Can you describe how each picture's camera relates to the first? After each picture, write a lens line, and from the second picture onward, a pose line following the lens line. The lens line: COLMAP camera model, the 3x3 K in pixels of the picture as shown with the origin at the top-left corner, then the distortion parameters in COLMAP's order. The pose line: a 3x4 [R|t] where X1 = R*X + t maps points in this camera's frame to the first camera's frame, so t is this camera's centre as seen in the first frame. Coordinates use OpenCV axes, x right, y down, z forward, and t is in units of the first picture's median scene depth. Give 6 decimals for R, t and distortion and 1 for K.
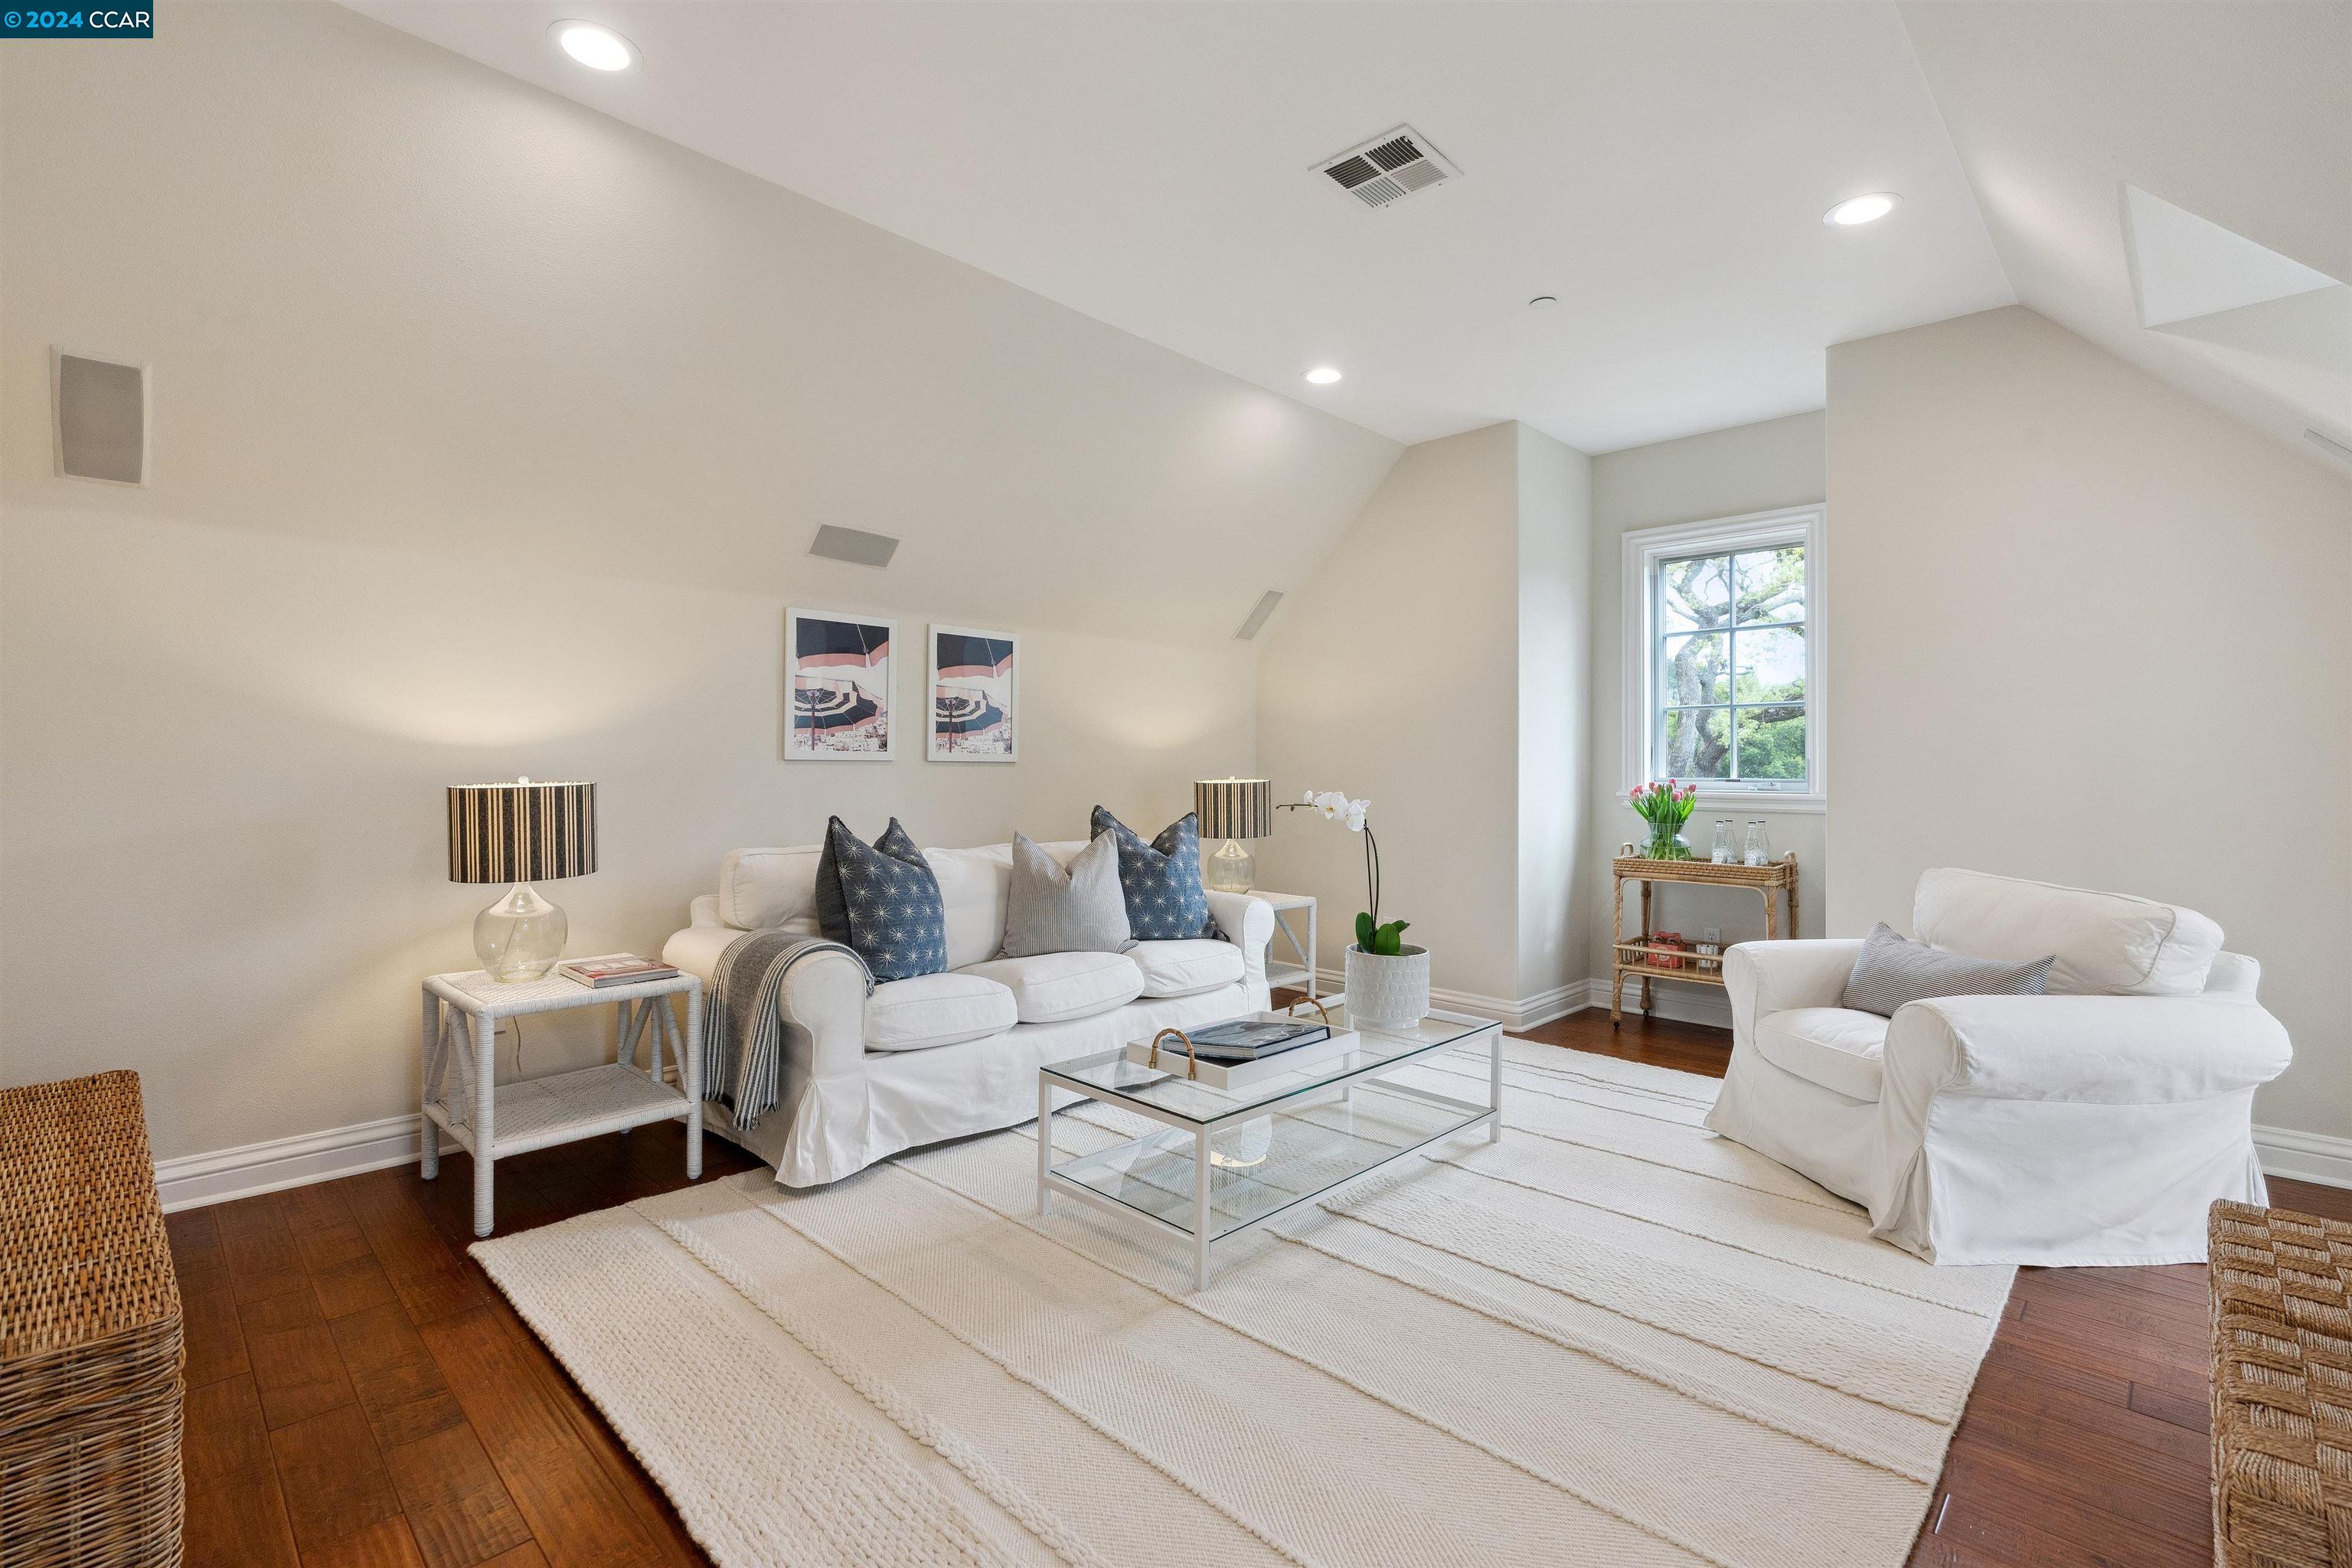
lens RADIAL K [[1066.3, 0, 1183.8], [0, 1066.3, 733.8], [0, 0, 1]] dist [-0.001483, 0.000004]
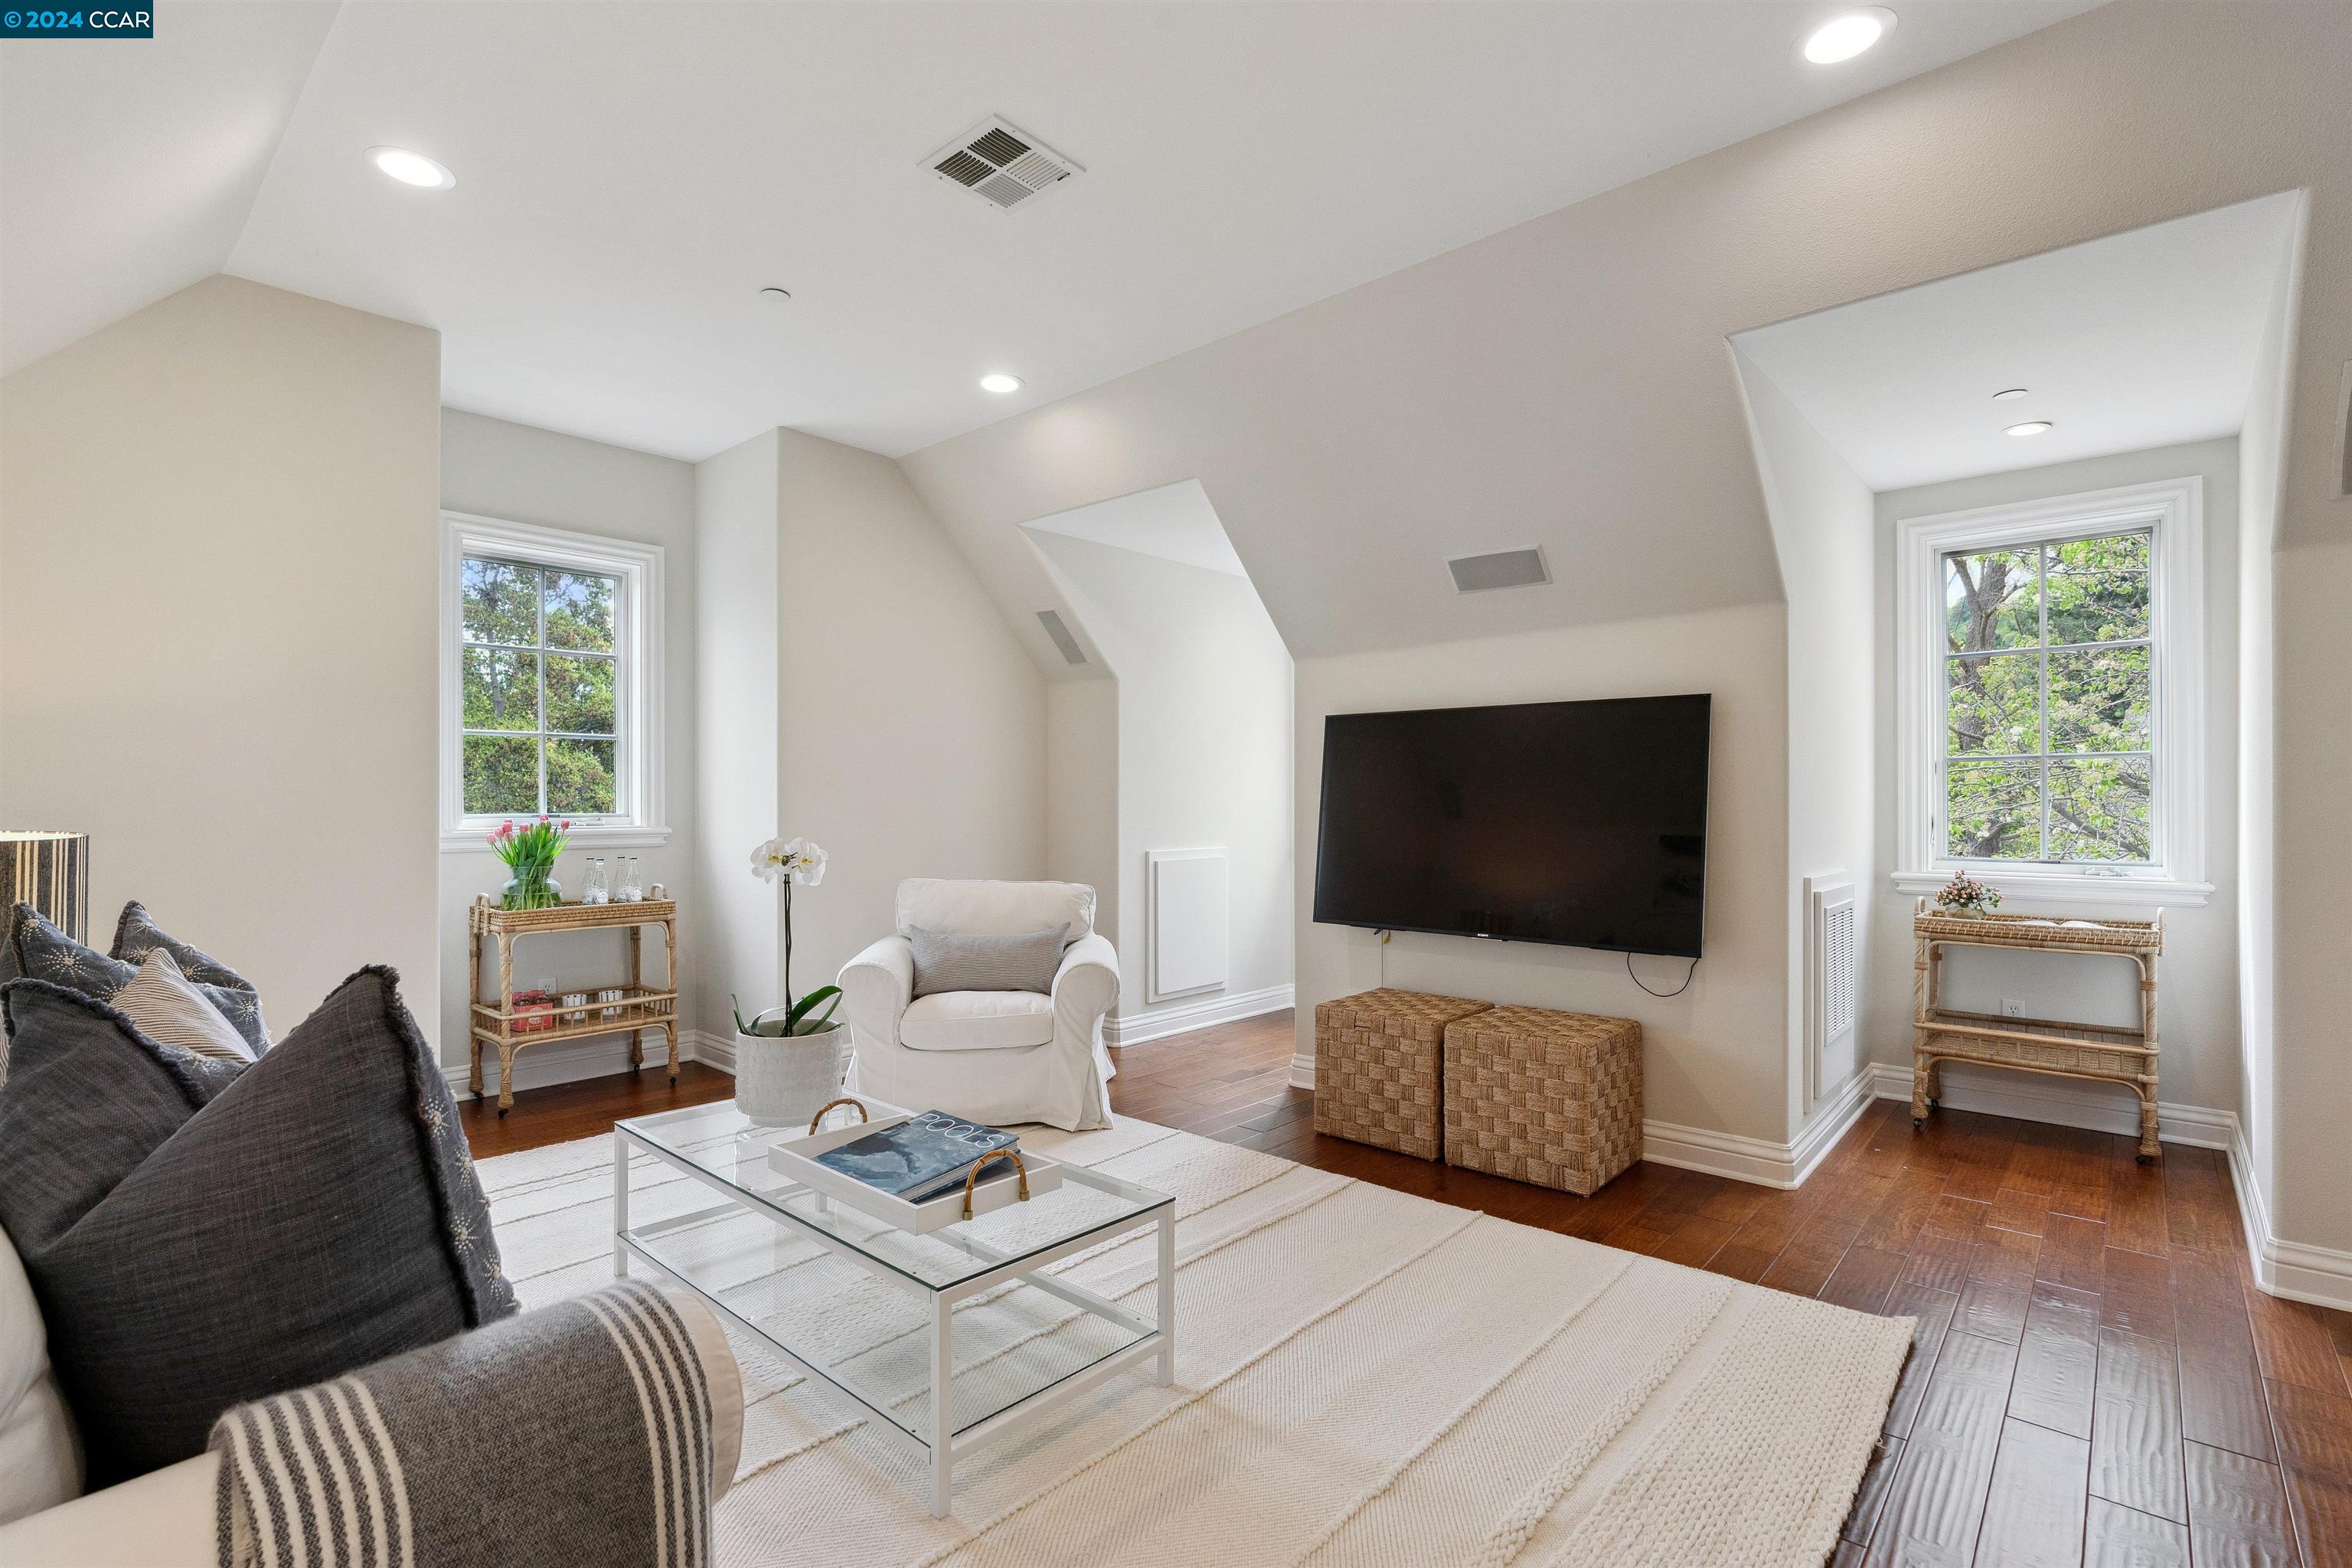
lens RADIAL K [[1073.0, 0, 1176.0], [0, 1073.0, 784.0], [0, 0, 1]] dist [-0.001878, 0.001273]
pose [[-0.024687, 0.007997, 0.999663, -0.605831], [-0.031053, 0.999479, -0.008762, 0.011098], [-0.999213, -0.031259, -0.024425, 0.691256]]
